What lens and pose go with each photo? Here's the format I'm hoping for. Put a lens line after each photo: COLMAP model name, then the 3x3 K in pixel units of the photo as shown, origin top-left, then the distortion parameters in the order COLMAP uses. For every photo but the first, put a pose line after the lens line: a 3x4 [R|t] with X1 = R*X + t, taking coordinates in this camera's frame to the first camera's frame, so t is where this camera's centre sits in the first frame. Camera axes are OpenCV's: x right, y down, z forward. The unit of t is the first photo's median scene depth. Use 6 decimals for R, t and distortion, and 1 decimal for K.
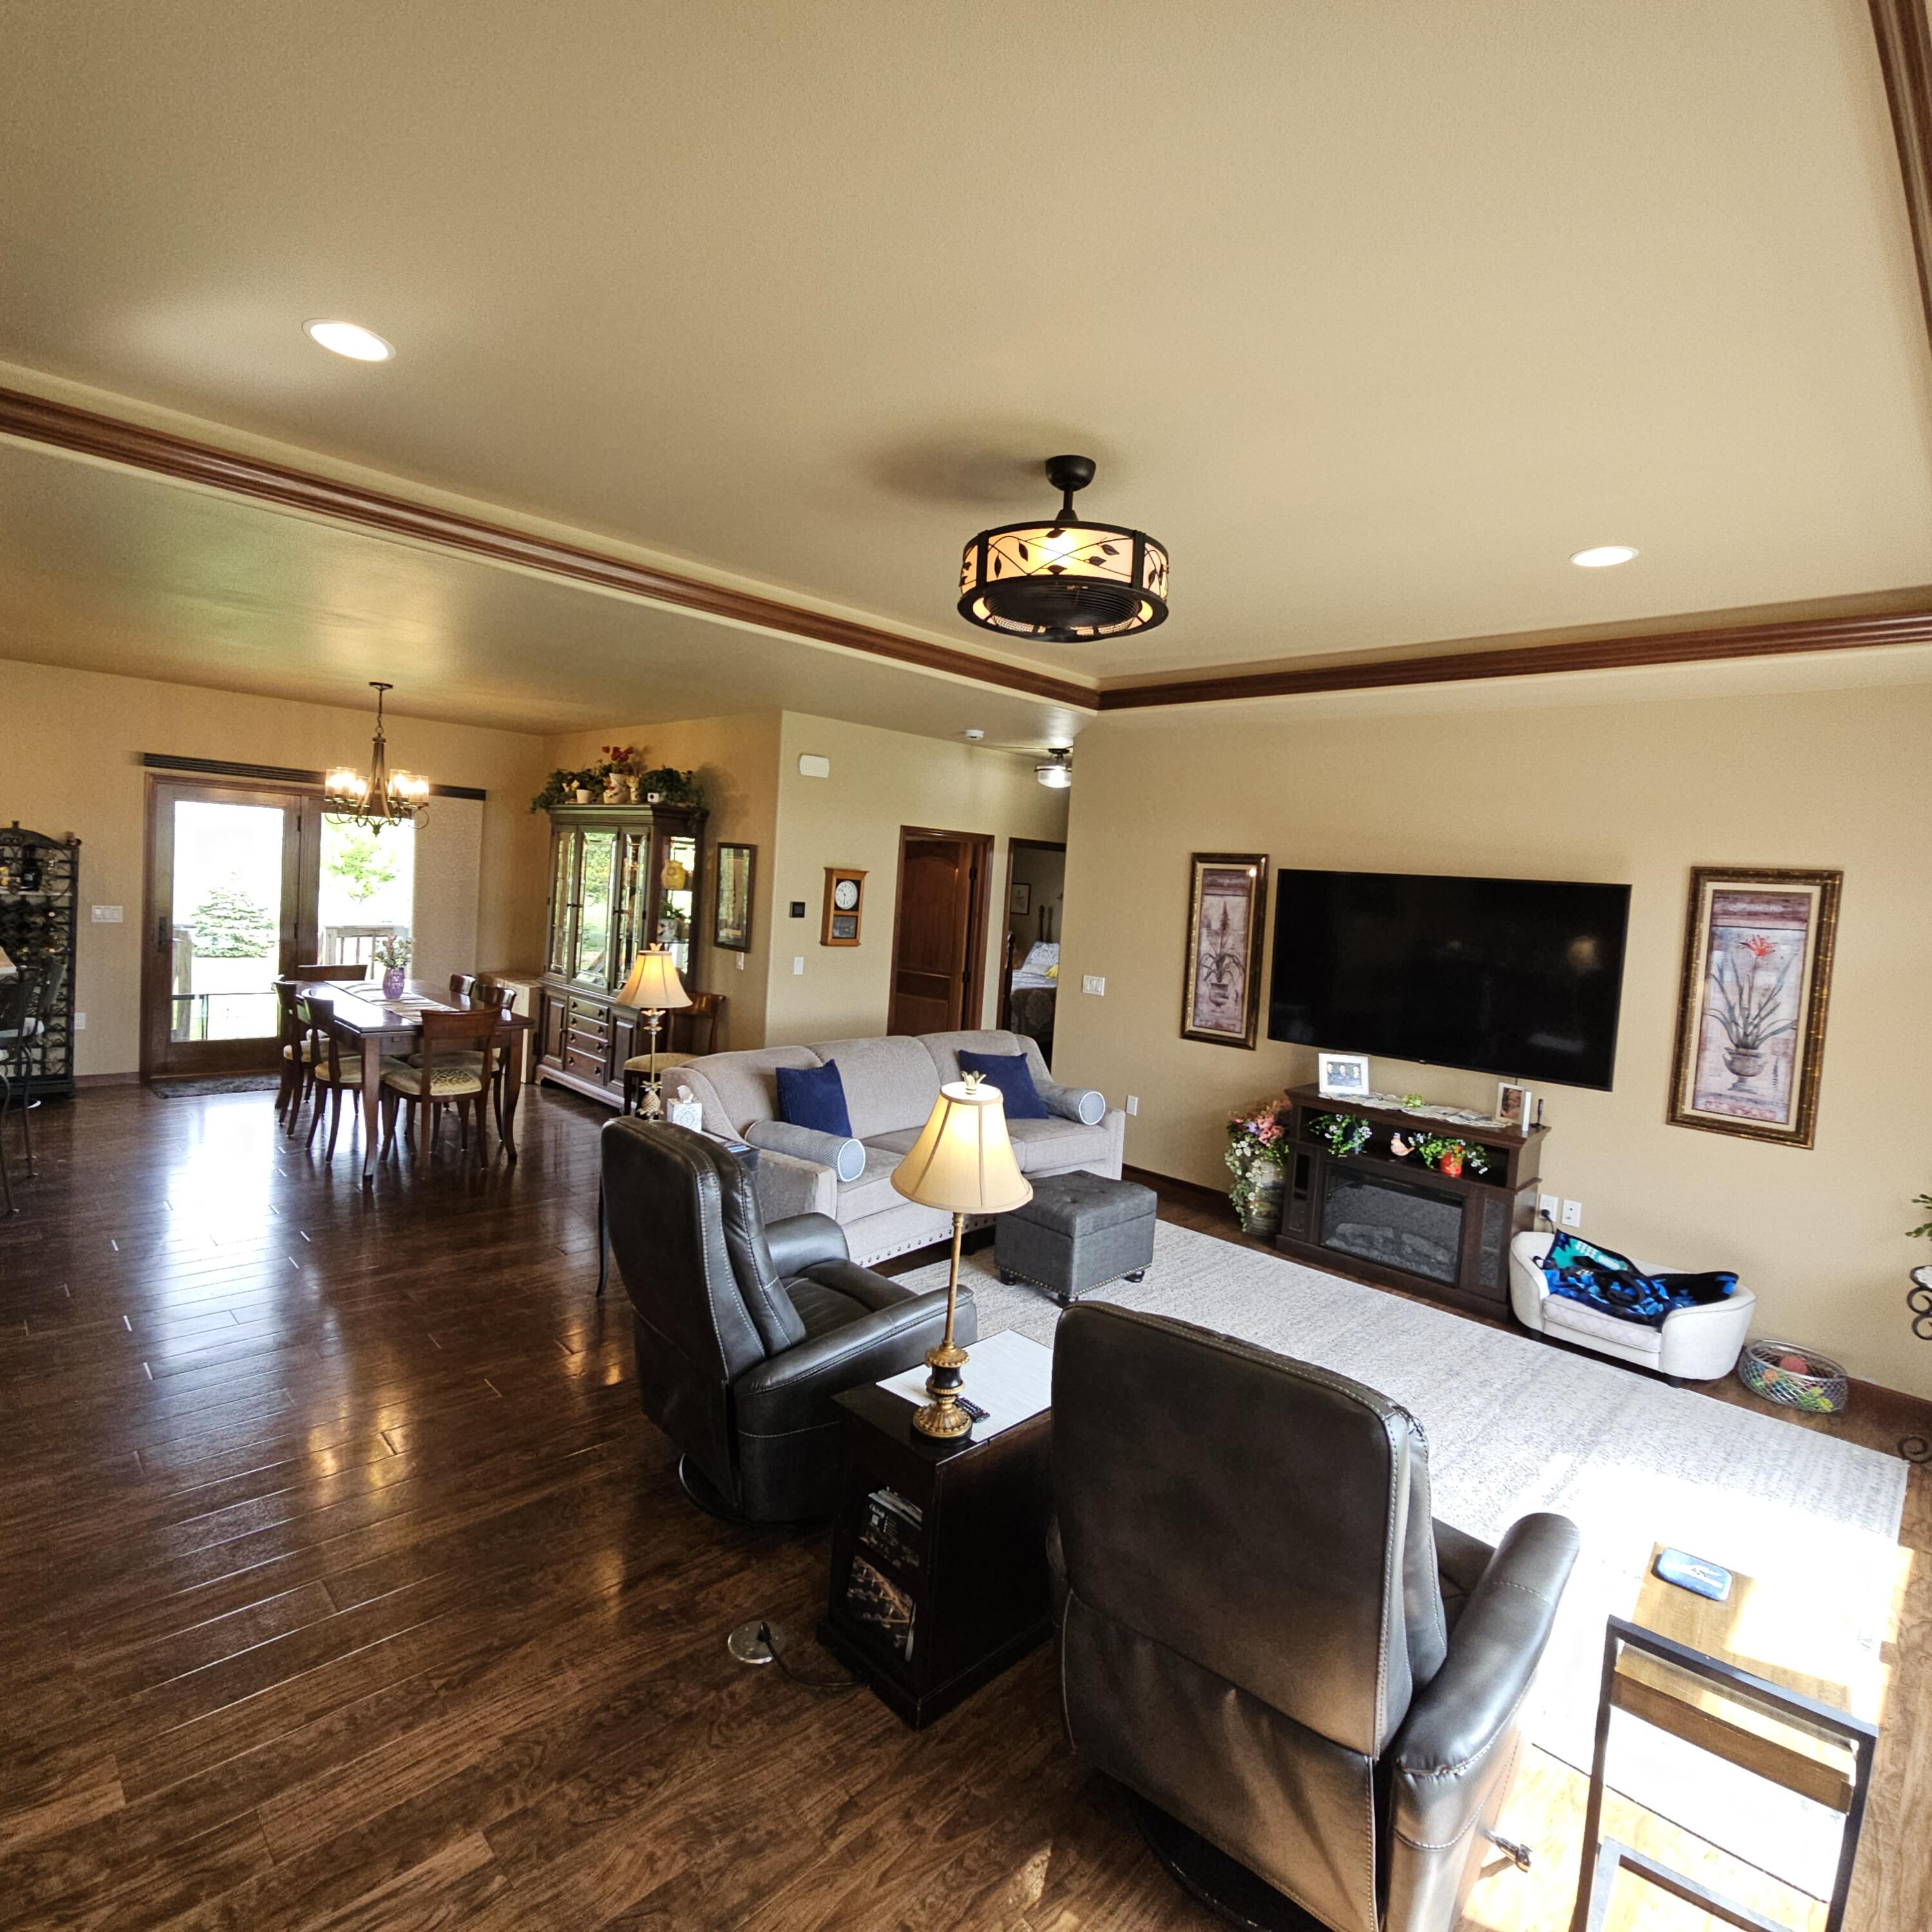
lens RADIAL K [[1049.4, 0, 956.0], [0, 1049.4, 947.1], [0, 0, 1]] dist [0.000550, -0.001787]
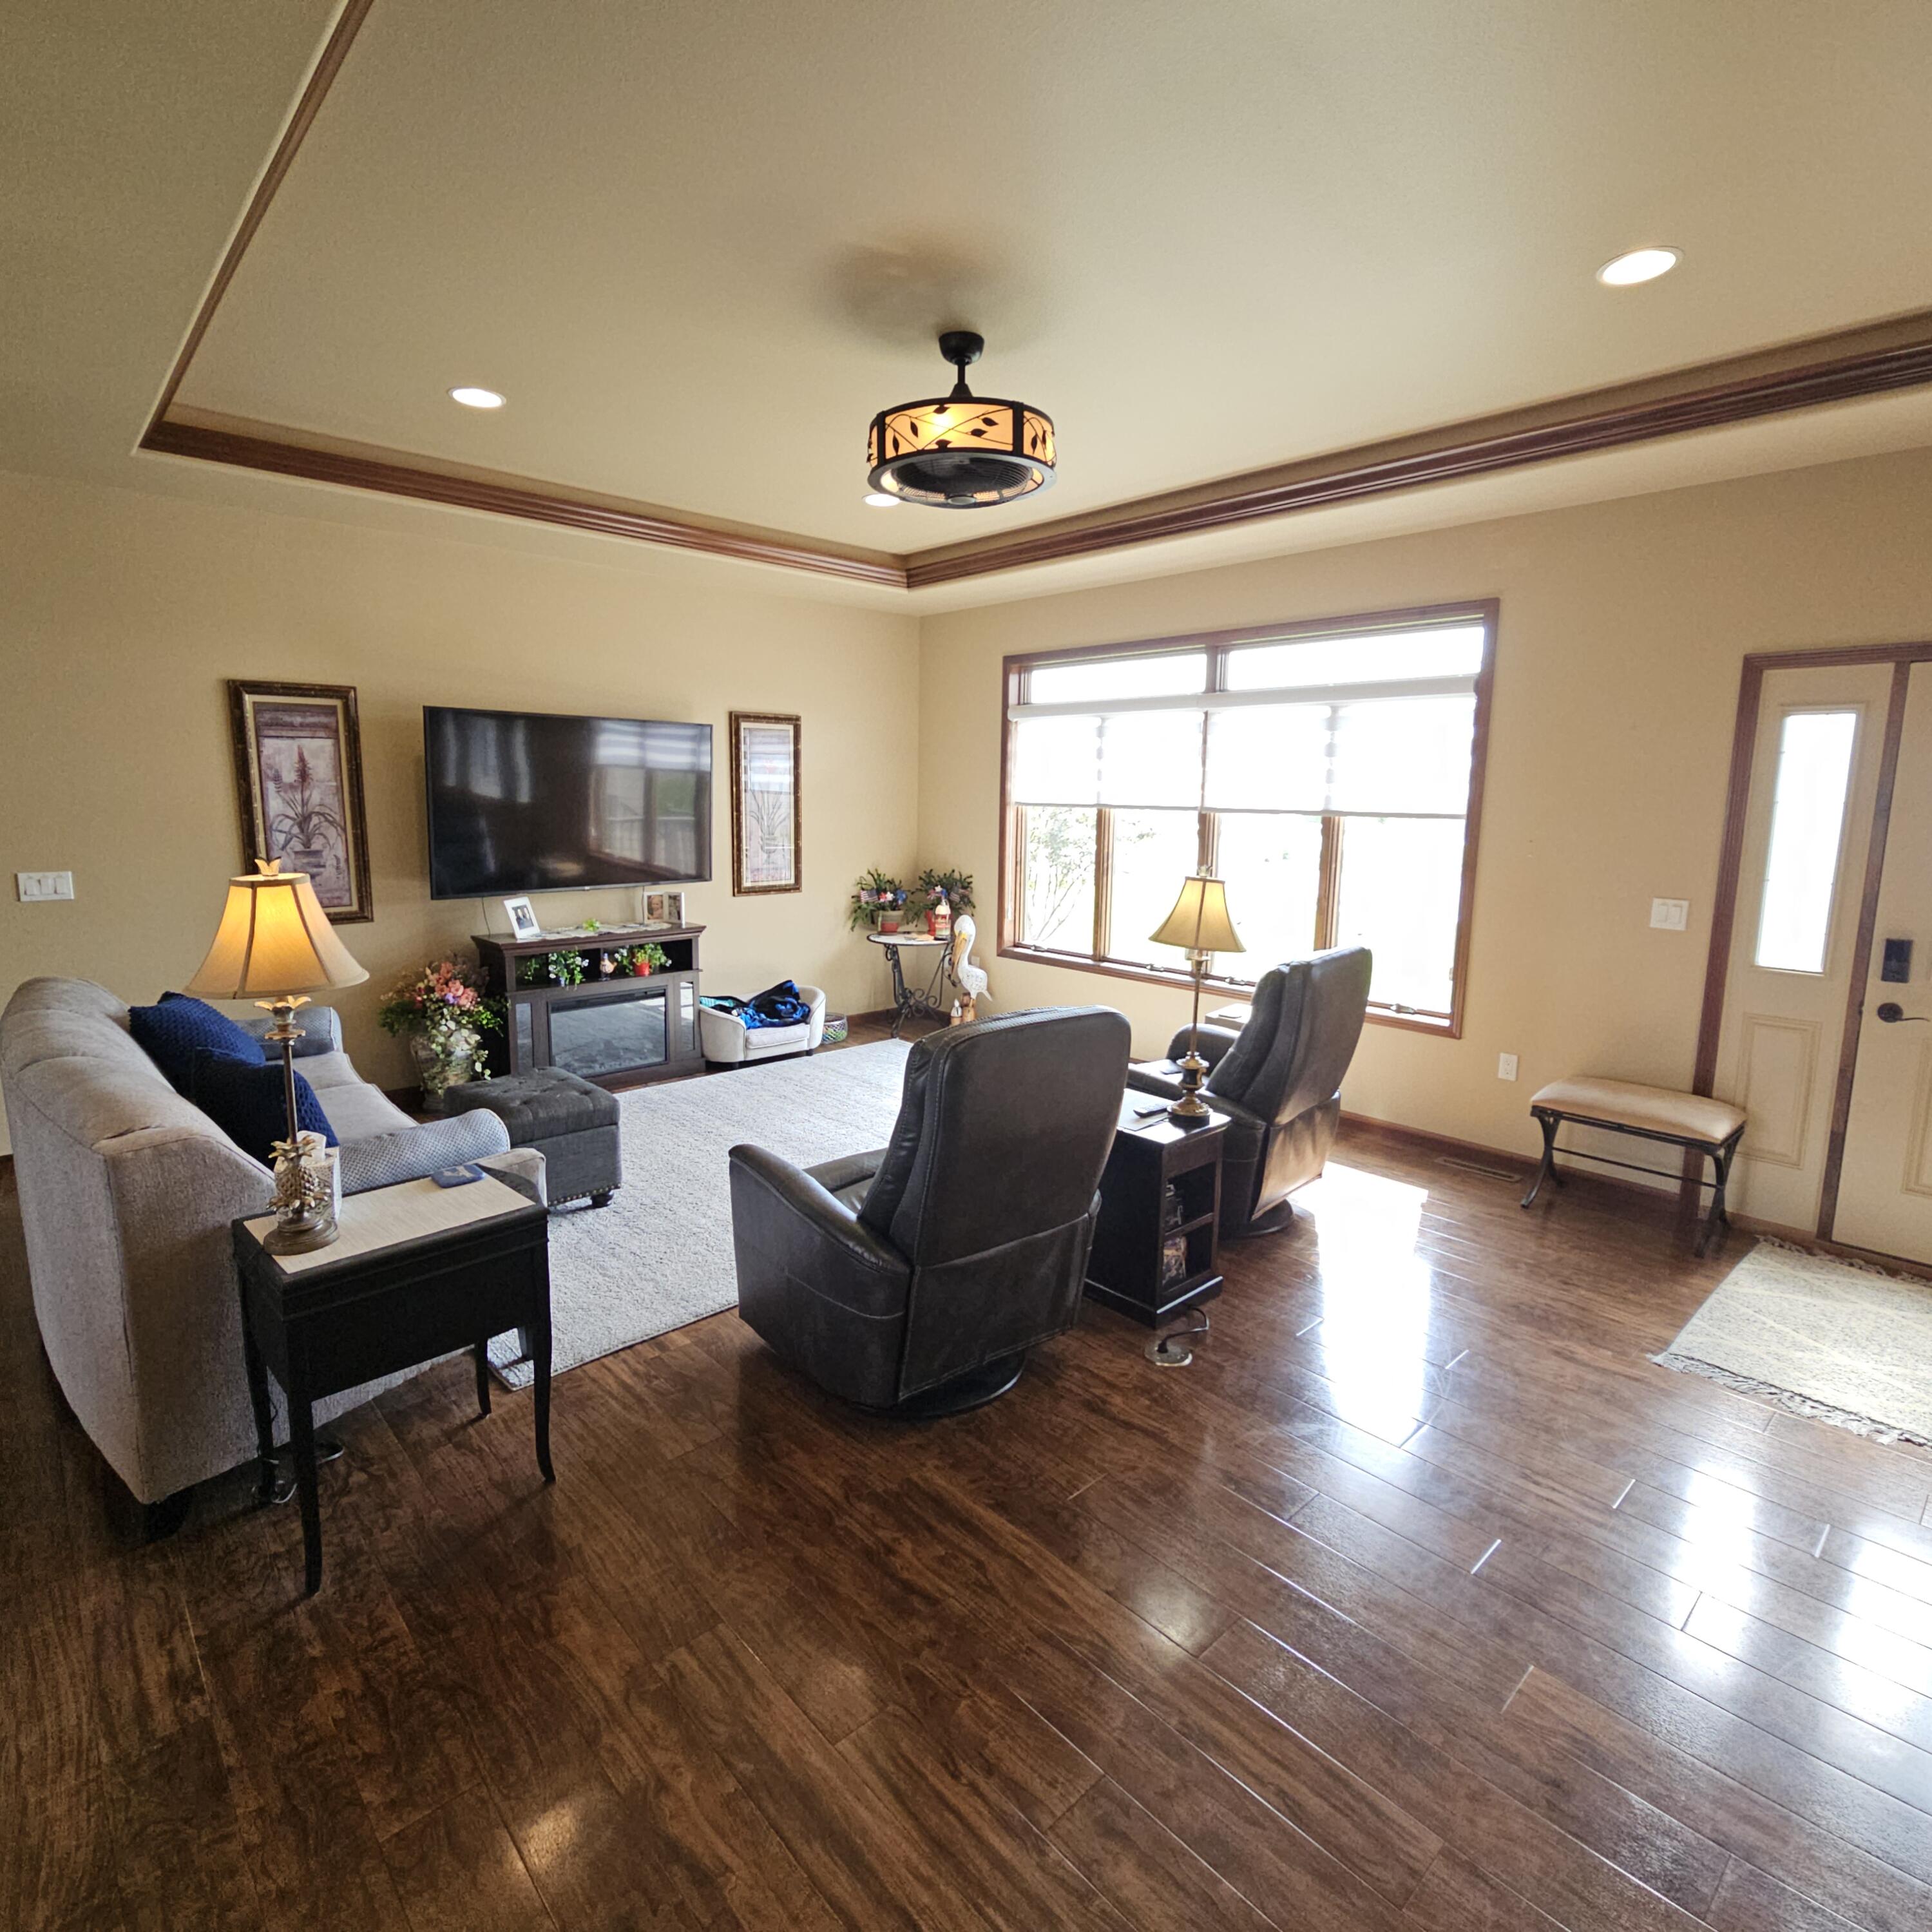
lens RADIAL K [[1049.4, 0, 952.1], [0, 1049.4, 964.1], [0, 0, 1]] dist [0.000550, -0.001787]
pose [[0.042635, -0.226275, 0.973130, -0.599120], [0.054297, 0.973101, 0.223890, -0.037831], [-0.997614, 0.043292, 0.053774, 0.534717]]
